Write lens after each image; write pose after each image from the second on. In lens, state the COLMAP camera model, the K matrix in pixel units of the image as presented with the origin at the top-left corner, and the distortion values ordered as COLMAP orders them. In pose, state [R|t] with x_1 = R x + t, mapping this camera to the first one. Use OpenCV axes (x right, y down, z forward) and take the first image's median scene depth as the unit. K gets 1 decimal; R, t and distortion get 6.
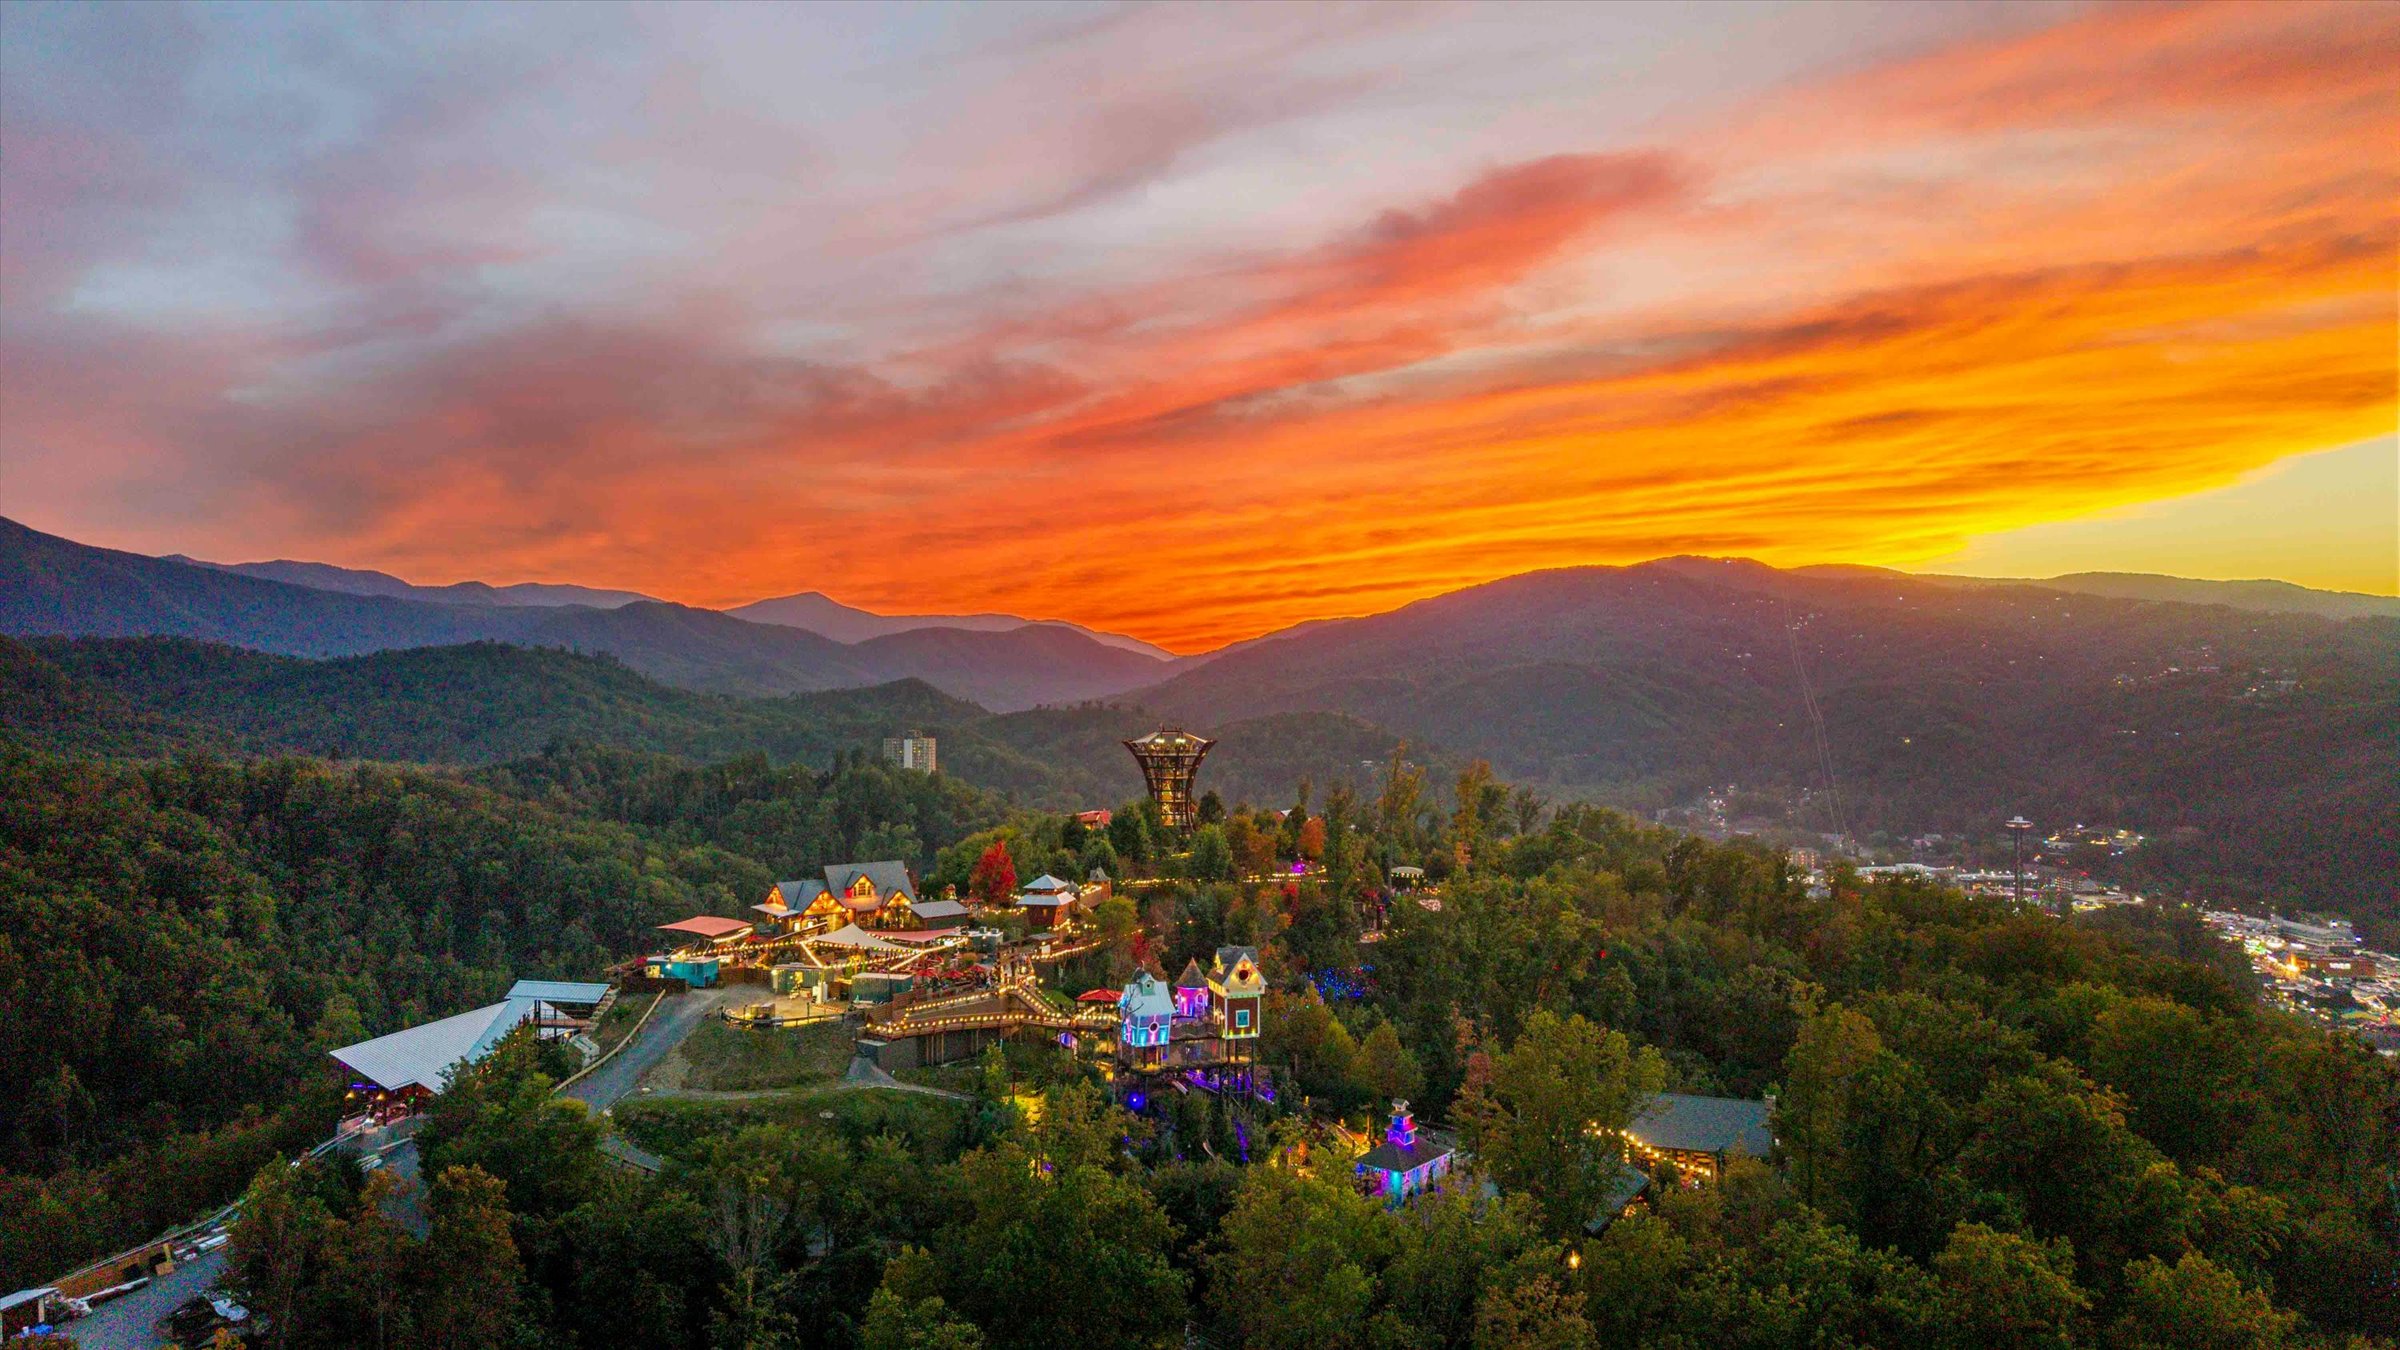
lens RADIAL K [[1622.5, 0, 1200.0], [0, 1622.5, 675.0], [0, 0, 1]] dist [0.018476, -0.000355]
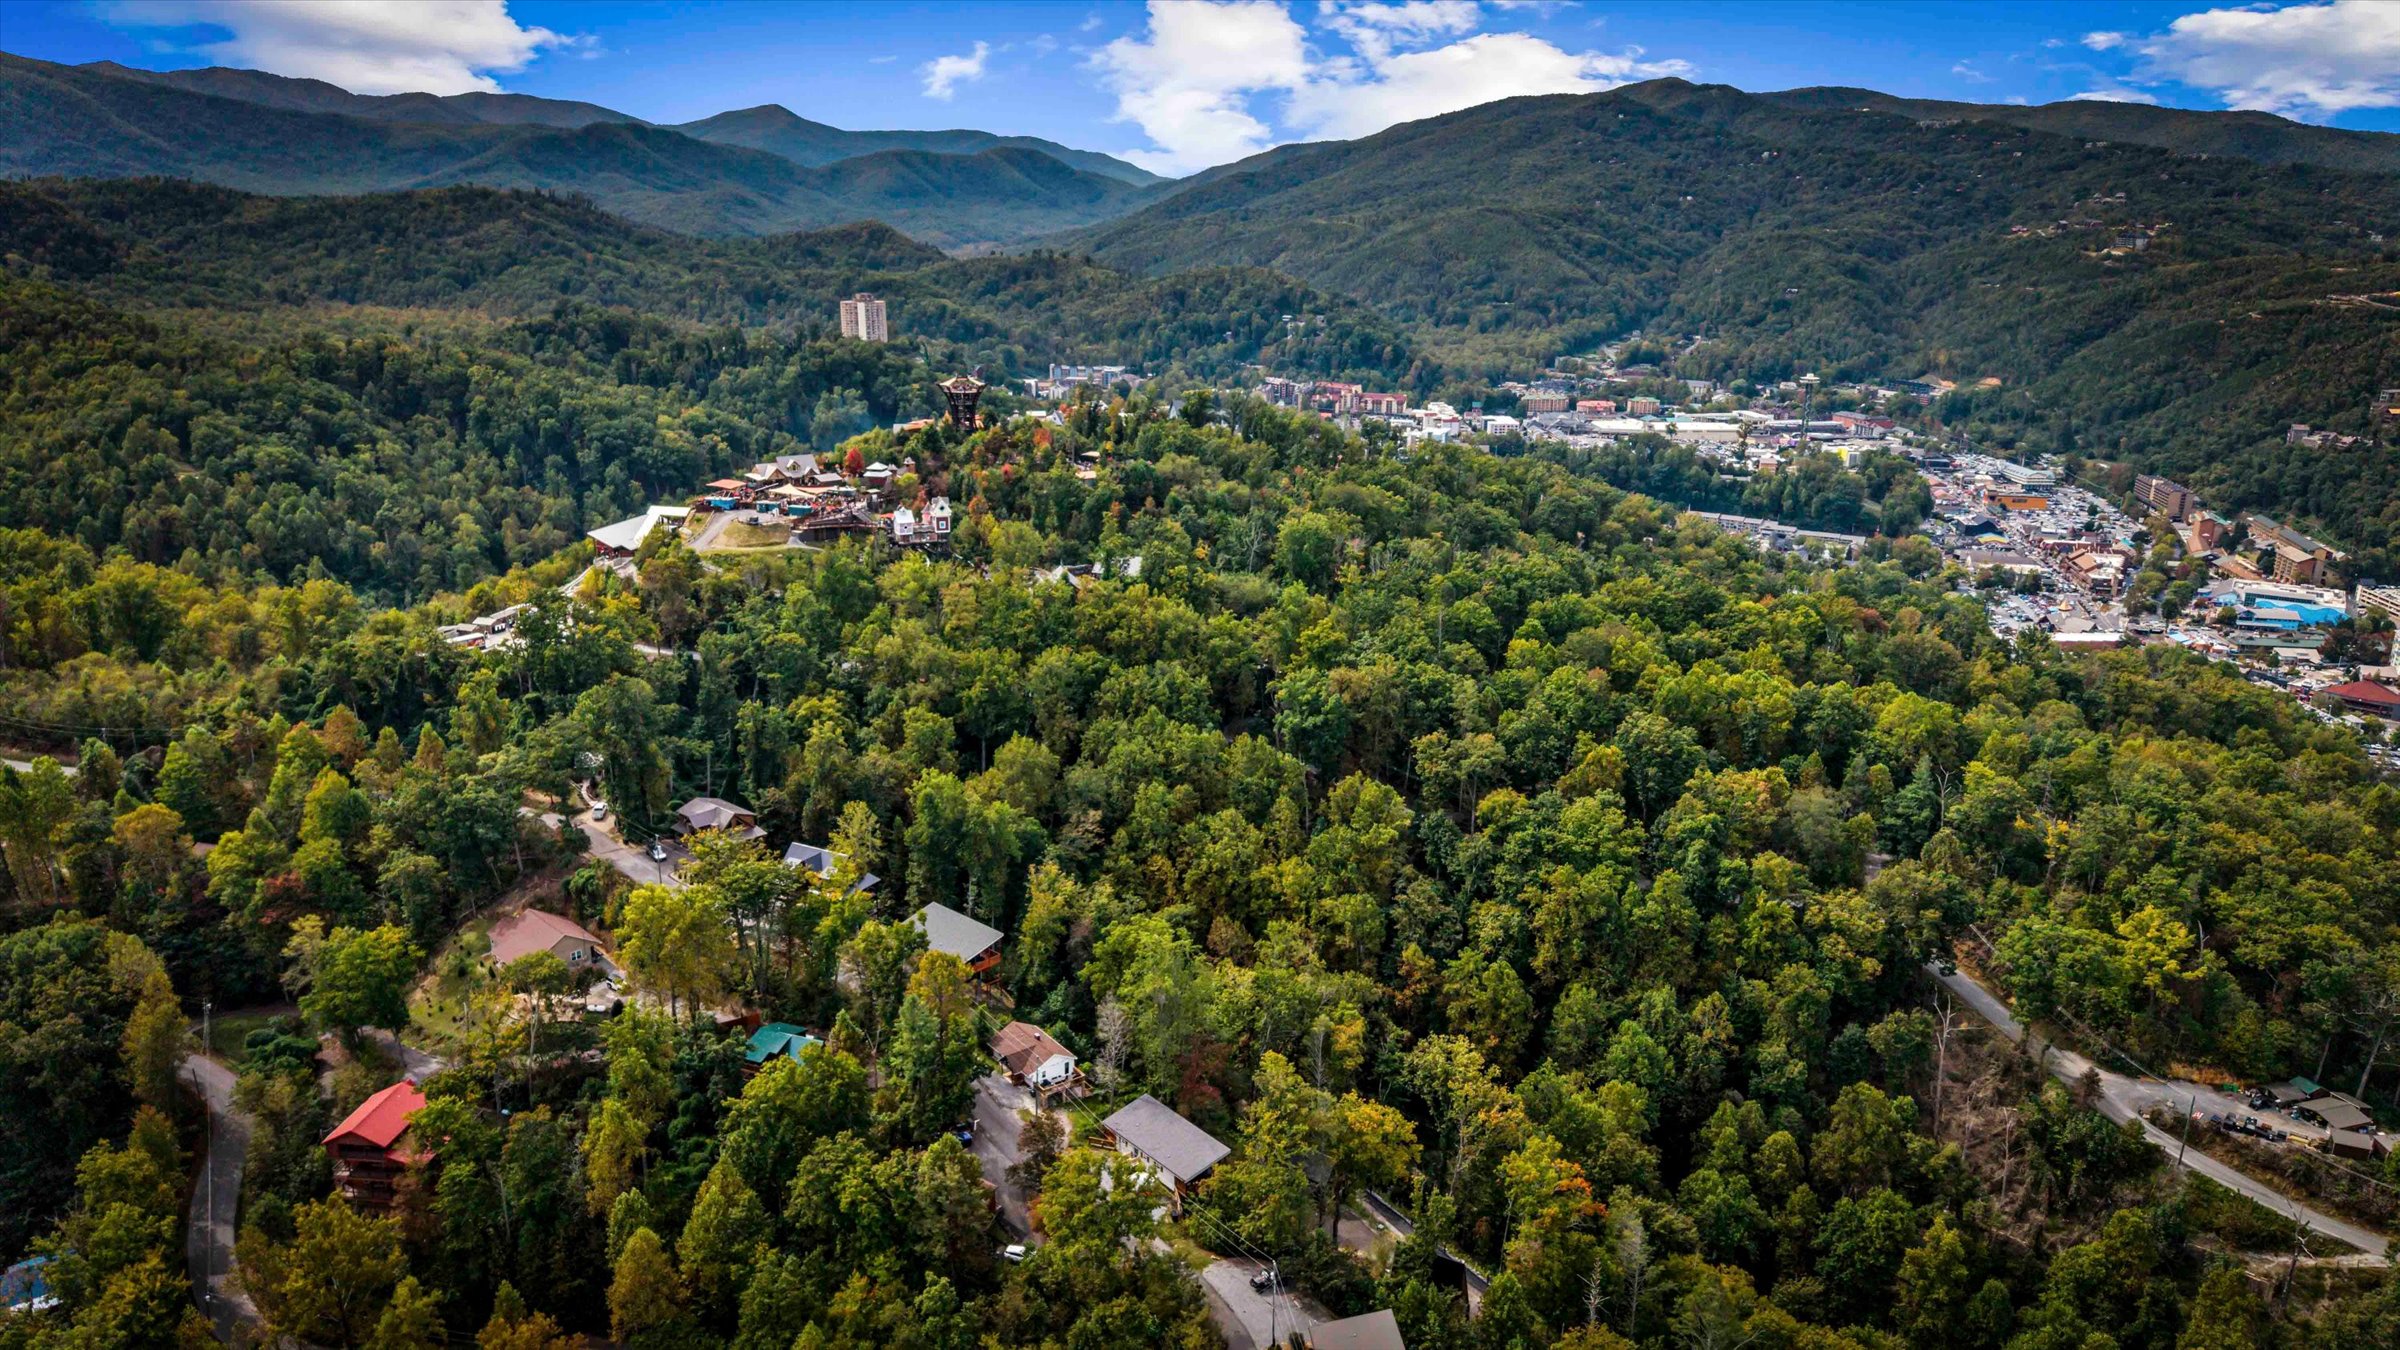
lens RADIAL K [[1622.5, 0, 1200.0], [0, 1622.5, 675.0], [0, 0, 1]] dist [0.018476, -0.000355]
pose [[0.999951, 0.004365, 0.008854, 0.095652], [-0.006697, 0.958917, 0.283608, -0.066180], [-0.007252, -0.283653, 0.958899, -0.352532]]
